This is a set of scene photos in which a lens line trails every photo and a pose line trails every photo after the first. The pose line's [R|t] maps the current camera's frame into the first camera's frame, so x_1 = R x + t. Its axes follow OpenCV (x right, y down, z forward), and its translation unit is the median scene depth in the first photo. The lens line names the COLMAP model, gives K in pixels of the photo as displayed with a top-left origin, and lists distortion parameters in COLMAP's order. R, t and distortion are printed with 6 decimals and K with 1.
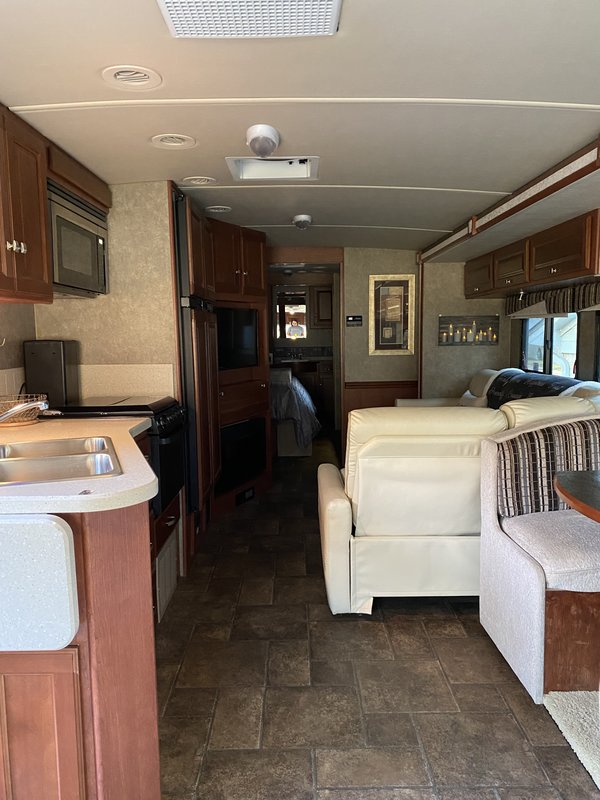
lens RADIAL K [[613.6, 0, 284.7], [0, 613.6, 405.3], [0, 0, 1]] dist [0.028032, -0.003988]
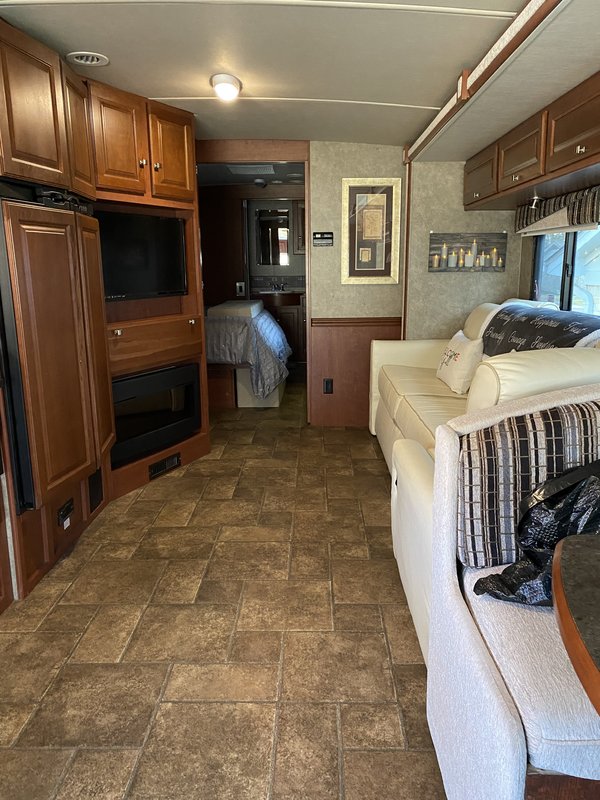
lens RADIAL K [[612.7, 0, 300.0], [0, 612.7, 400.0], [0, 0, 1]] dist [0.020201, -0.011926]
pose [[0.999931, 0.011060, -0.004073, 0.093320], [-0.010611, 0.995199, 0.097293, -0.009388], [0.005129, -0.097243, 0.995247, 0.209932]]
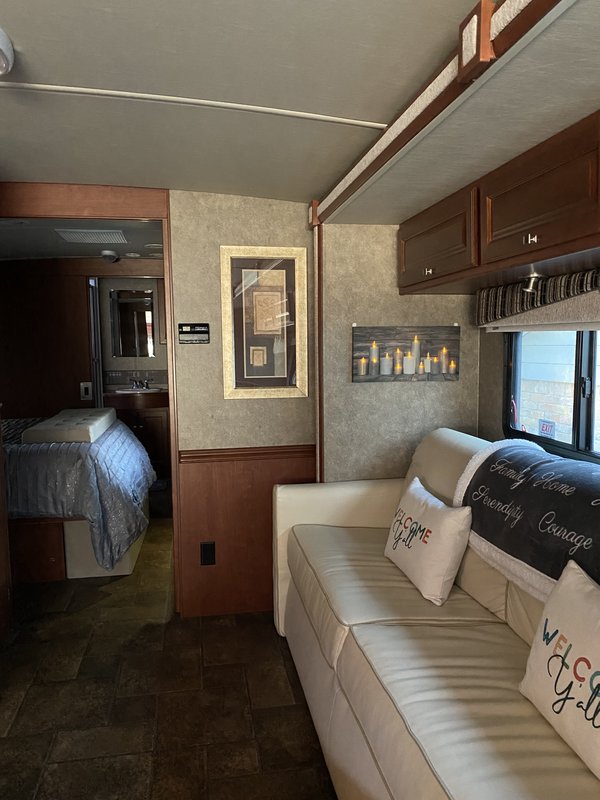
lens RADIAL K [[612.7, 0, 300.0], [0, 612.7, 400.0], [0, 0, 1]] dist [0.020201, -0.011926]
pose [[0.981495, -0.011021, 0.191170, 0.106138], [0.016652, 0.999473, -0.027872, -0.068138], [-0.190762, 0.030539, 0.981161, 0.496708]]
